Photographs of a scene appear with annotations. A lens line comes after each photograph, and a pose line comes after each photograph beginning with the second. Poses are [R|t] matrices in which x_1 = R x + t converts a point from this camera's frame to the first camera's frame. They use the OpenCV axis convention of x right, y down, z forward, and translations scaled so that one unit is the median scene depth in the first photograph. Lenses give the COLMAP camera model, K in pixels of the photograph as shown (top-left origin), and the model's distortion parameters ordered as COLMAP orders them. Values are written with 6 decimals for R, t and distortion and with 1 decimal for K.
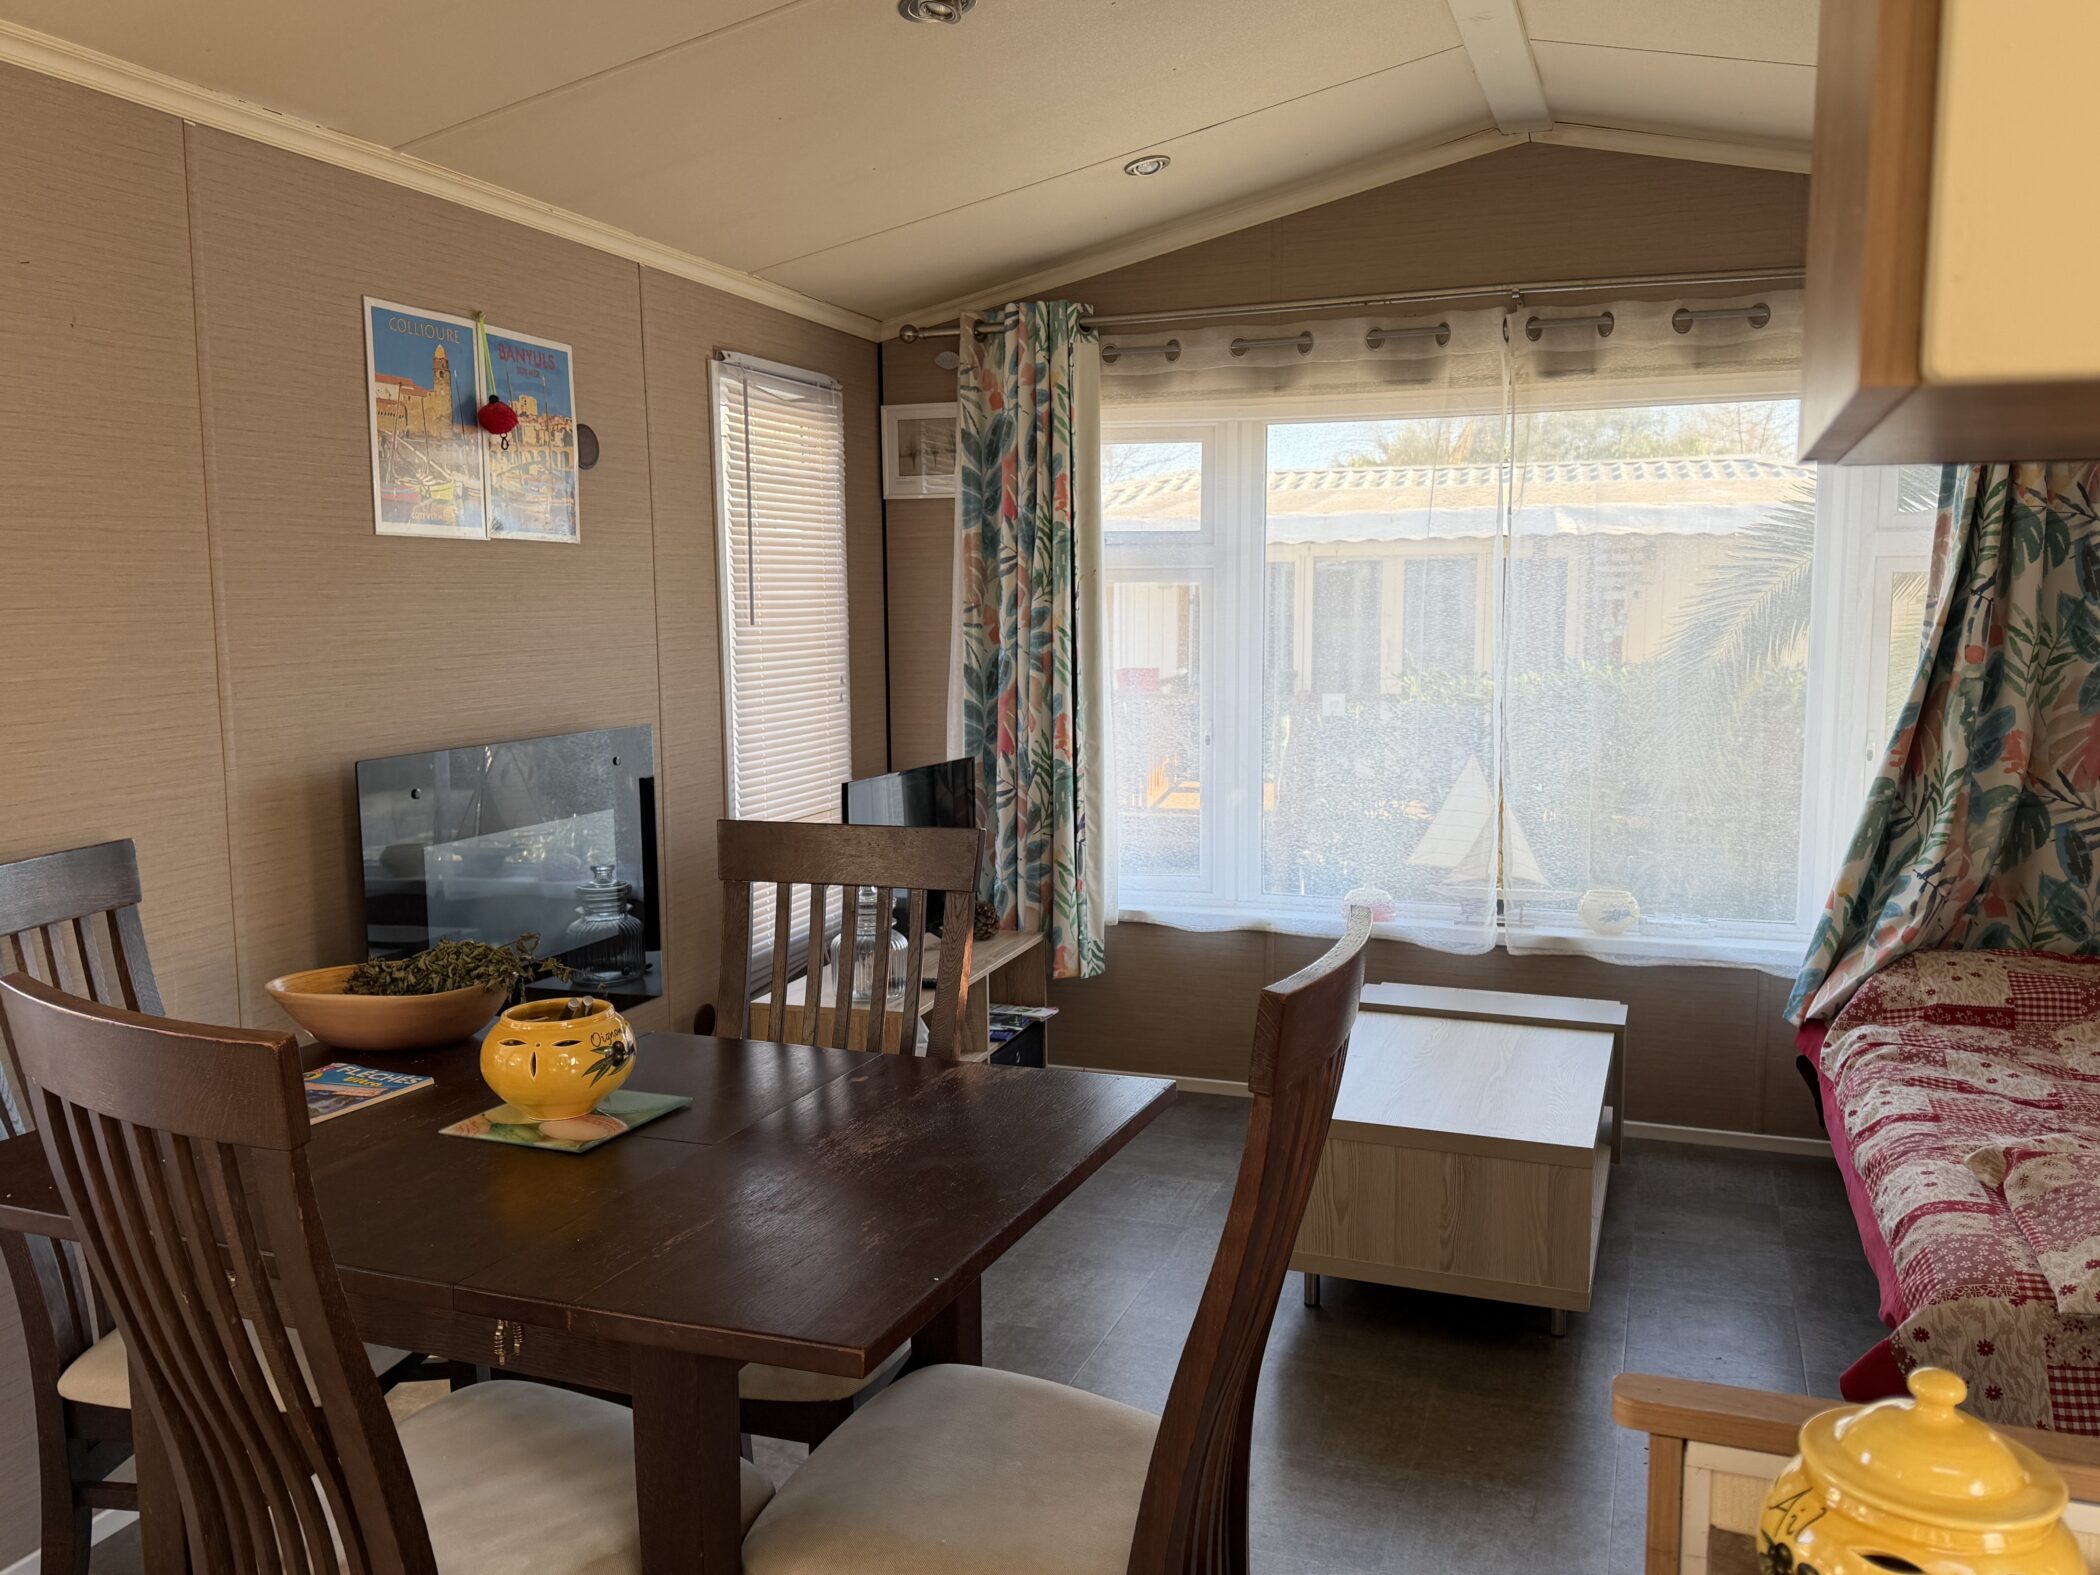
lens RADIAL K [[1724.6, 0, 1050.0], [0, 1724.6, 787.5], [0, 0, 1]] dist [0.156876, -0.285025]
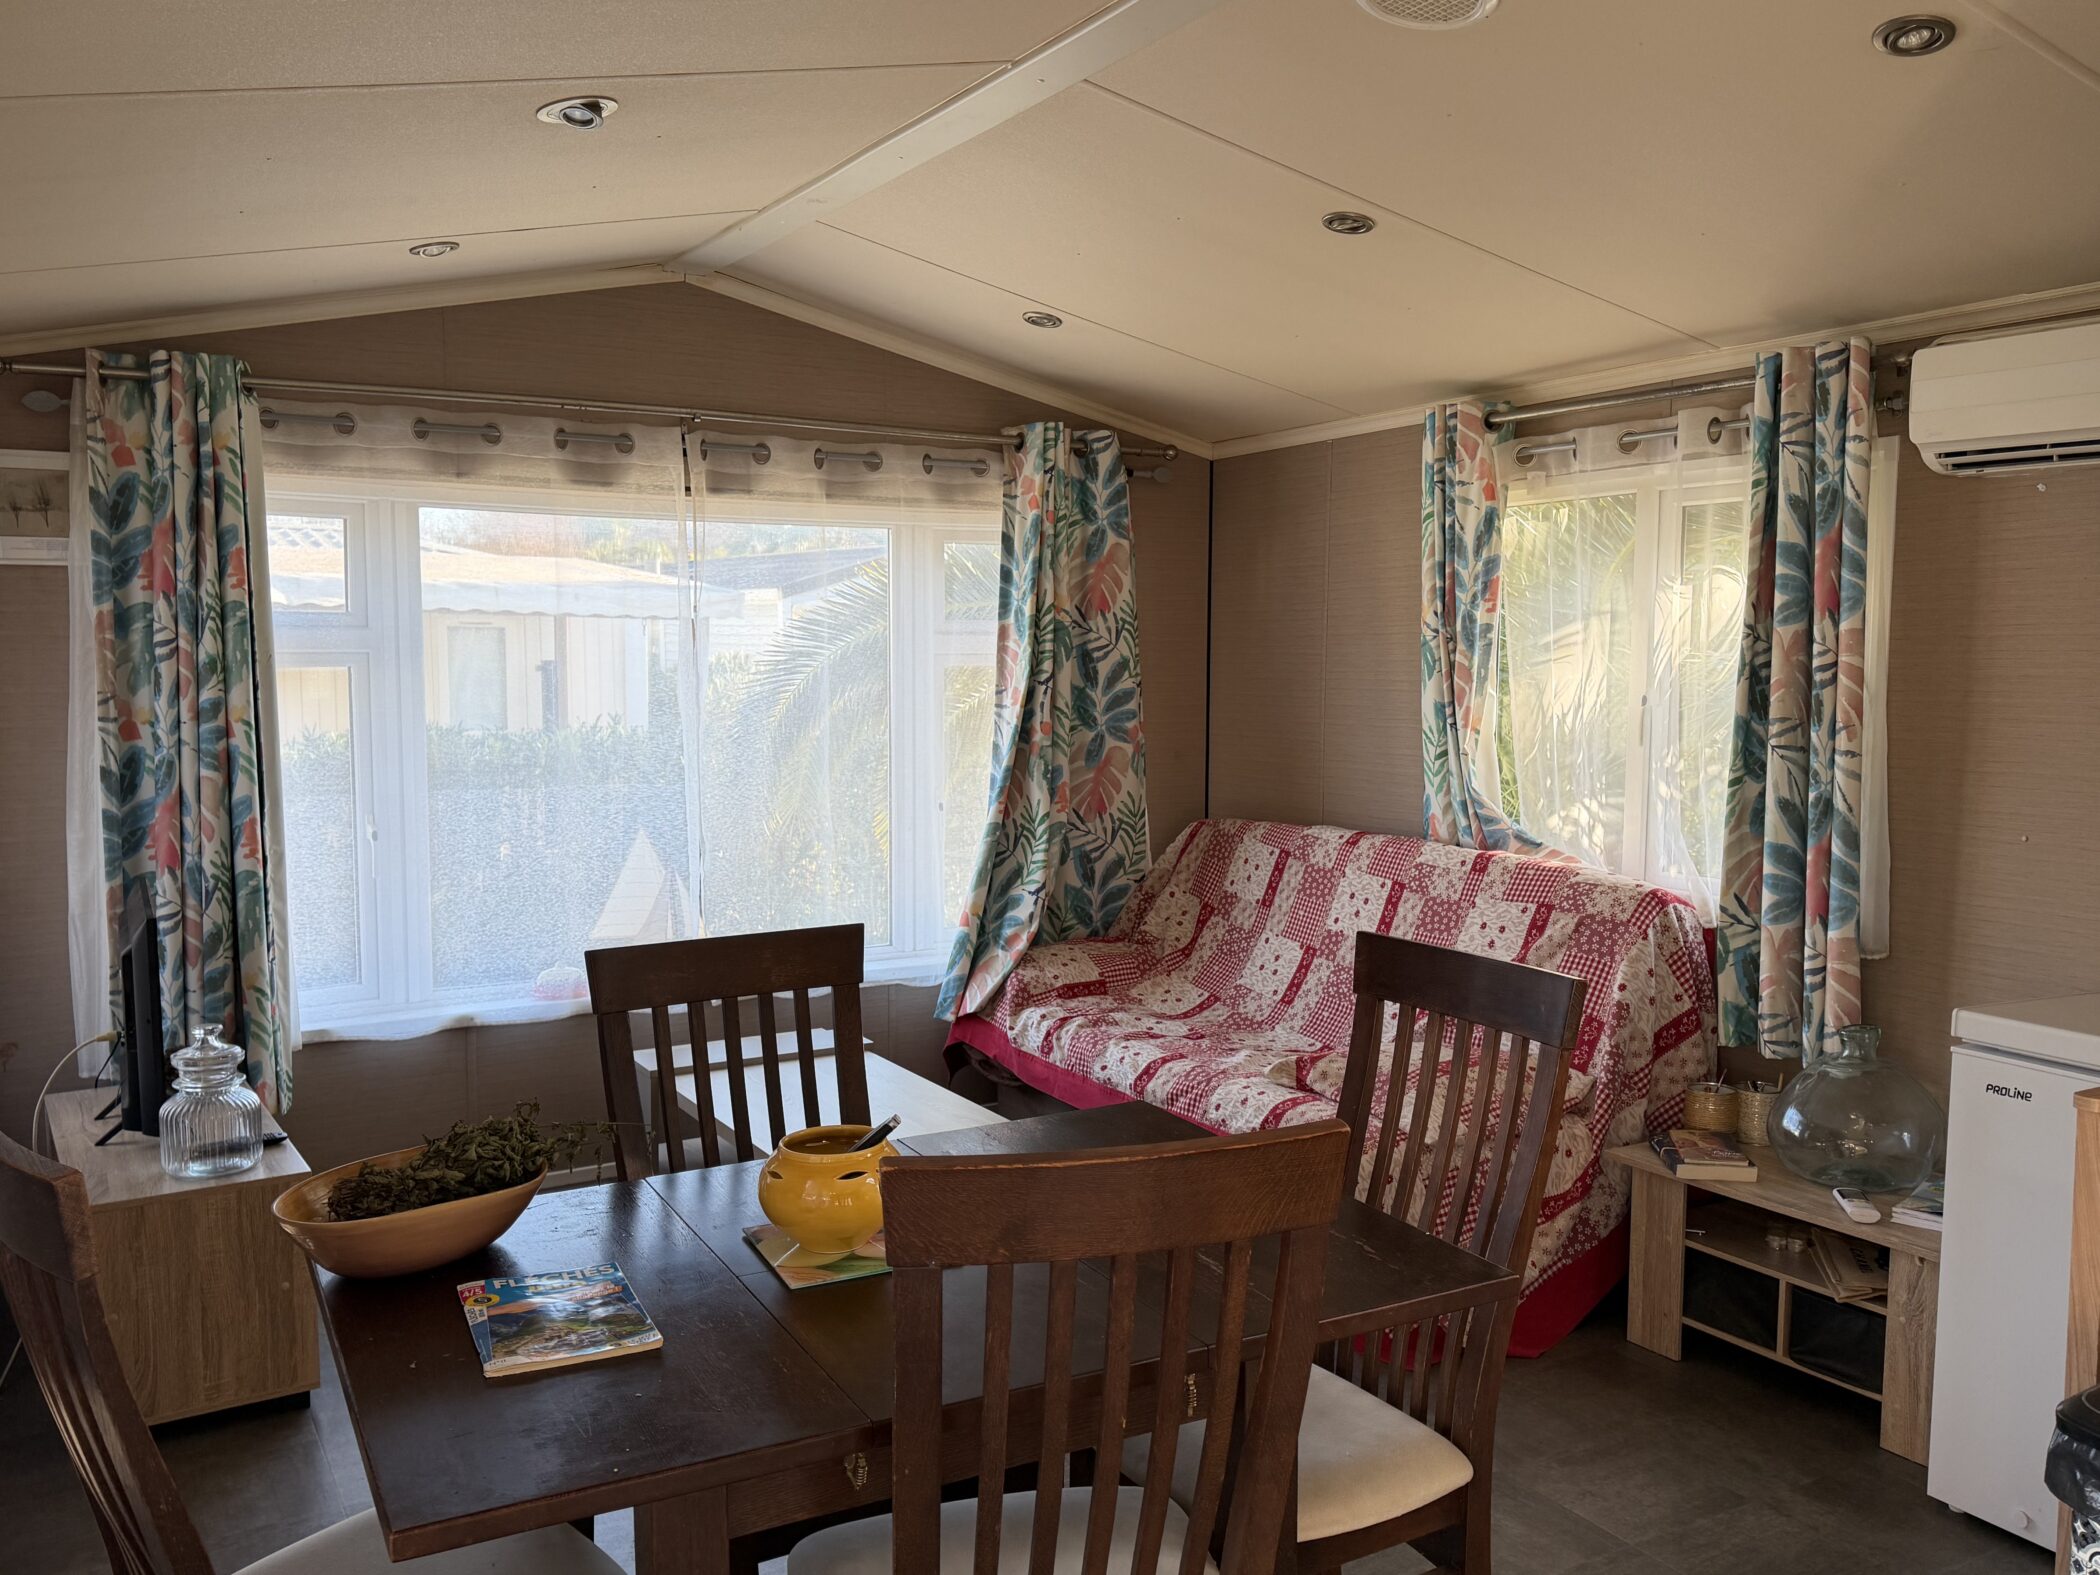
lens RADIAL K [[1724.6, 0, 1050.0], [0, 1724.6, 787.5], [0, 0, 1]] dist [0.156876, -0.285025]
pose [[0.636858, -0.055614, 0.768972, -0.429749], [0.080695, 0.996725, 0.005255, -0.030573], [-0.766746, 0.058705, 0.639260, 0.117137]]
